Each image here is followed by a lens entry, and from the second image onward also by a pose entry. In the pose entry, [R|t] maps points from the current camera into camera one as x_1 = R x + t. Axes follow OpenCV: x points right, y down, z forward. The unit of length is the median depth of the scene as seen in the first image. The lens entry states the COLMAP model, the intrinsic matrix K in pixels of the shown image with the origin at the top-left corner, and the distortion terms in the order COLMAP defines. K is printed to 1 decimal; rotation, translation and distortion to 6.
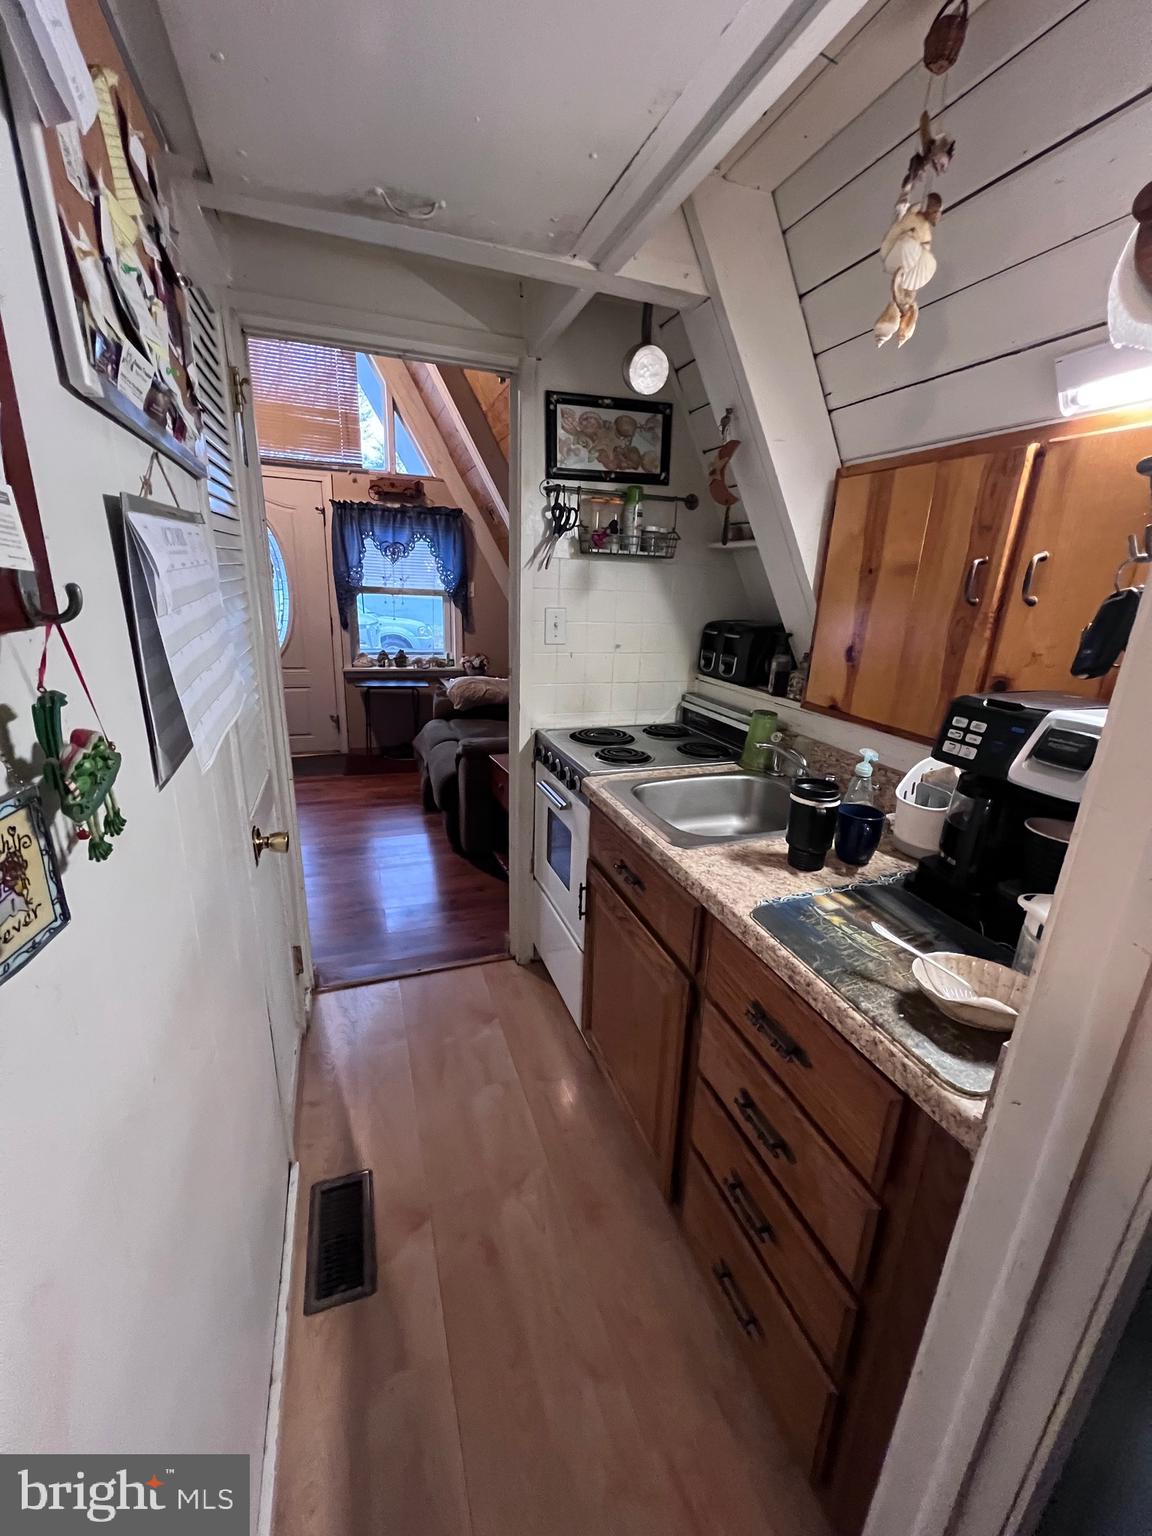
lens RADIAL K [[616.5, 0, 577.2], [0, 616.5, 771.3], [0, 0, 1]] dist [-0.003150, -0.000226]
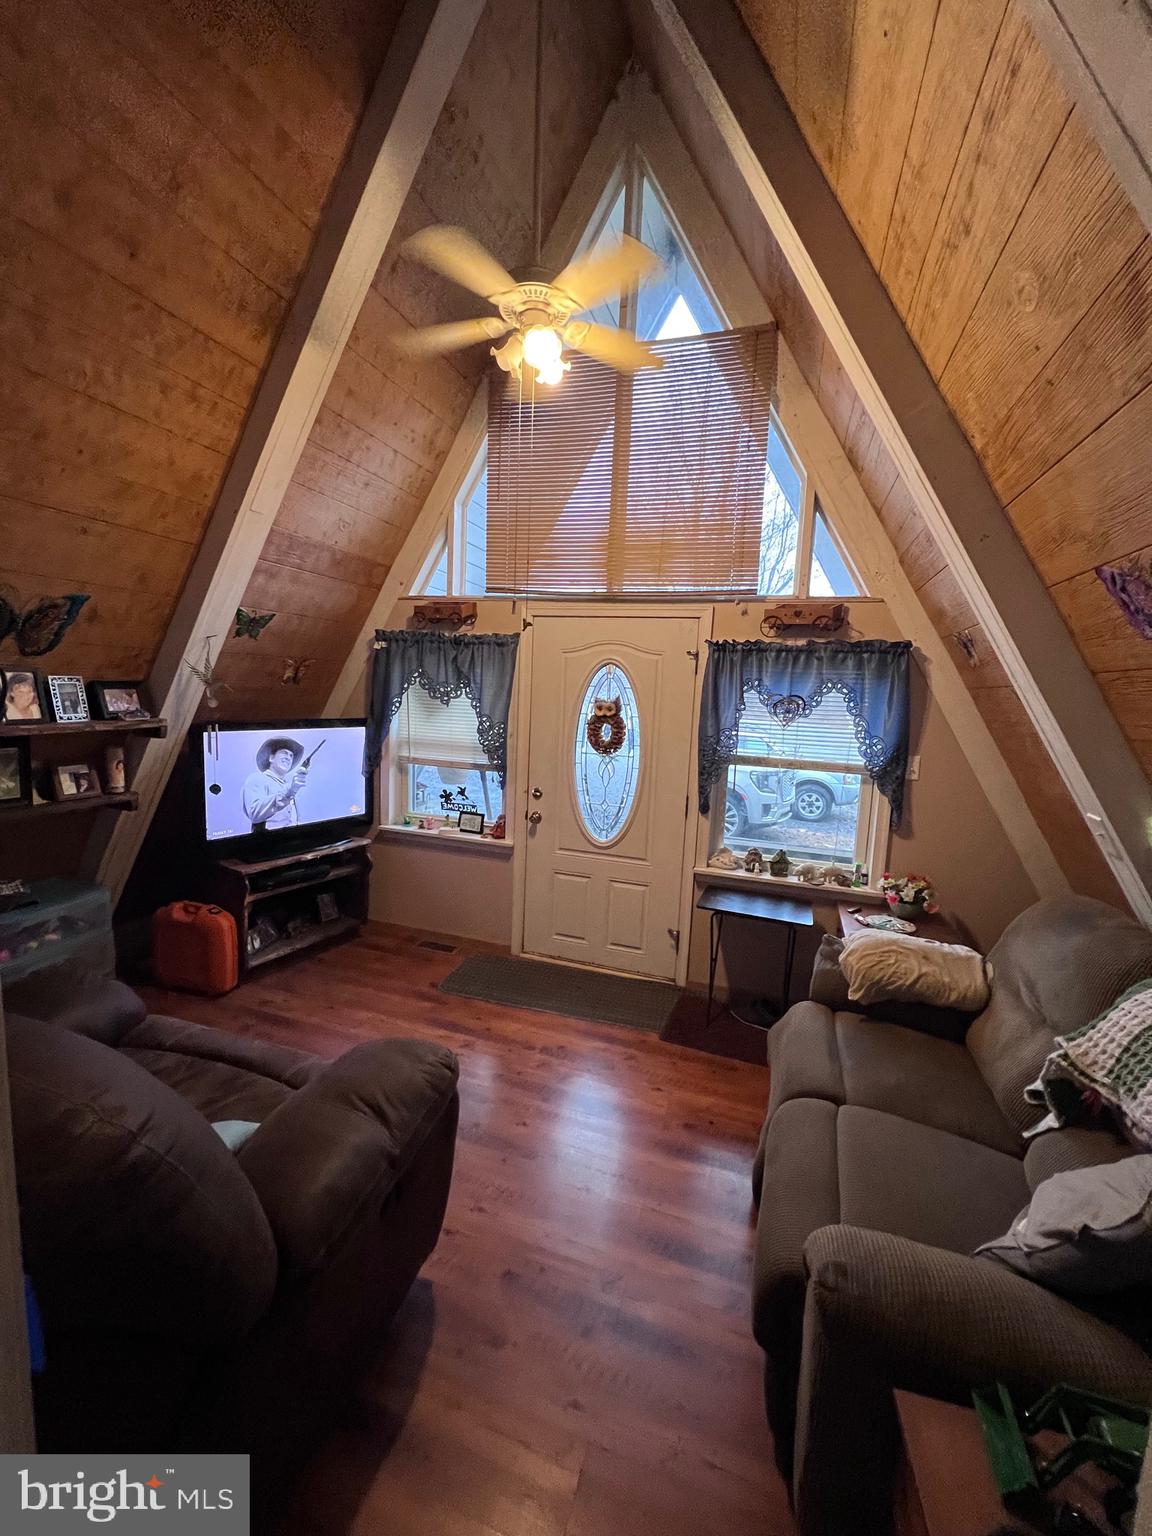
lens RADIAL K [[616.5, 0, 580.6], [0, 616.5, 766.4], [0, 0, 1]] dist [-0.003150, -0.000226]
pose [[0.783793, 0.067546, -0.617338, -0.060718], [-0.190445, 0.972314, -0.135410, -0.166200], [0.591100, 0.223703, 0.774957, 0.374218]]
